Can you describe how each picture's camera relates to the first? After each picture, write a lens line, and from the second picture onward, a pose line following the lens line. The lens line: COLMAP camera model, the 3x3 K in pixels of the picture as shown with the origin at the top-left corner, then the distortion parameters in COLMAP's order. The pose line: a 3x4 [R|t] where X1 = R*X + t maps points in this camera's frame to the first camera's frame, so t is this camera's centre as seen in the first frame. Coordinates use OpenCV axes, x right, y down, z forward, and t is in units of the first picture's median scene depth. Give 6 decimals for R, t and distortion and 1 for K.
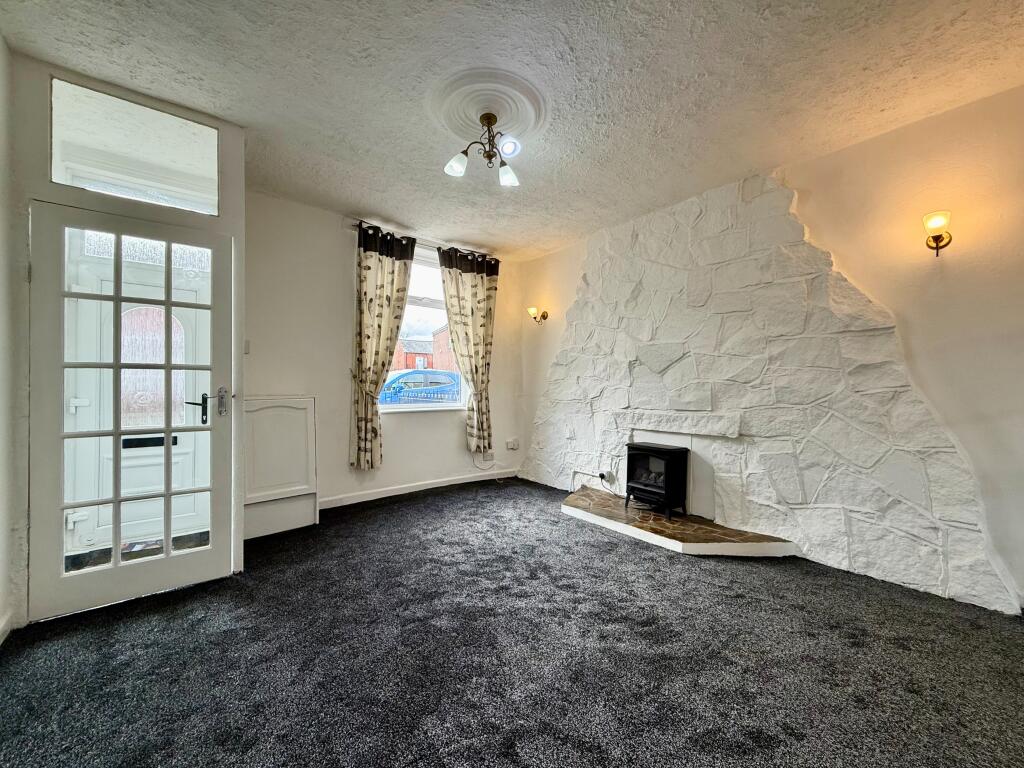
lens RADIAL K [[406.9, 0, 508.1], [0, 406.9, 383.1], [0, 0, 1]] dist [-0.000089, -0.000107]
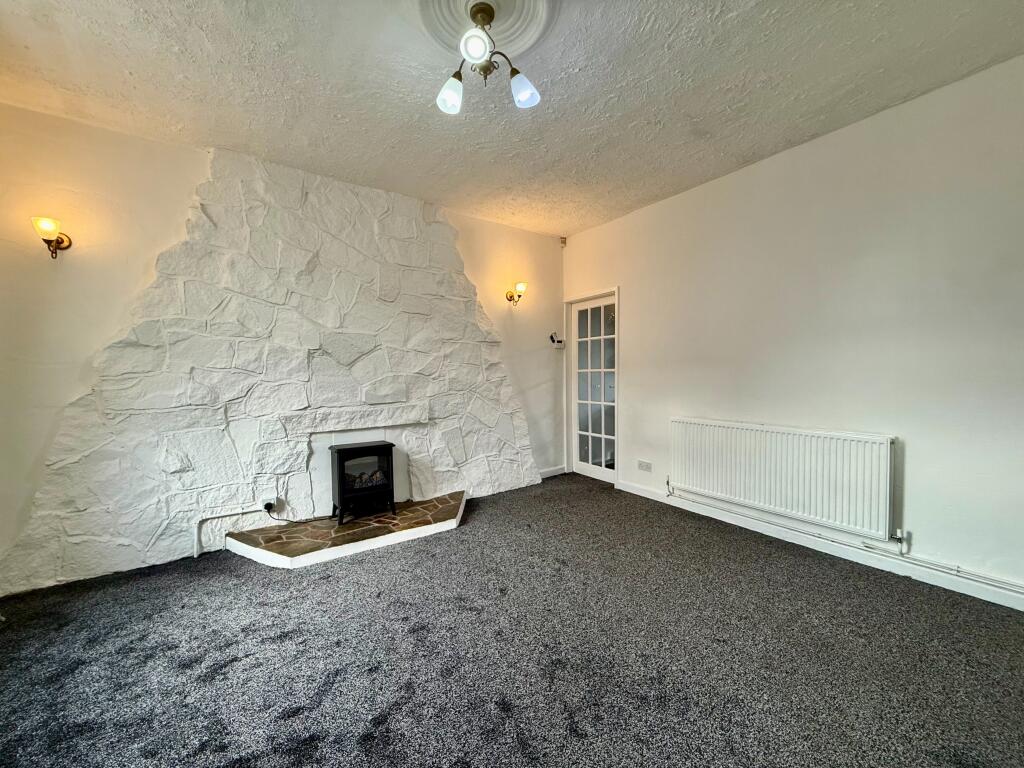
lens RADIAL K [[406.9, 0, 508.1], [0, 406.9, 383.1], [0, 0, 1]] dist [-0.000089, -0.000107]
pose [[0.059962, -0.028269, 0.997800, -0.558941], [0.004902, 0.999595, 0.028025, -0.009940], [-0.998189, 0.003210, 0.060076, 0.653270]]
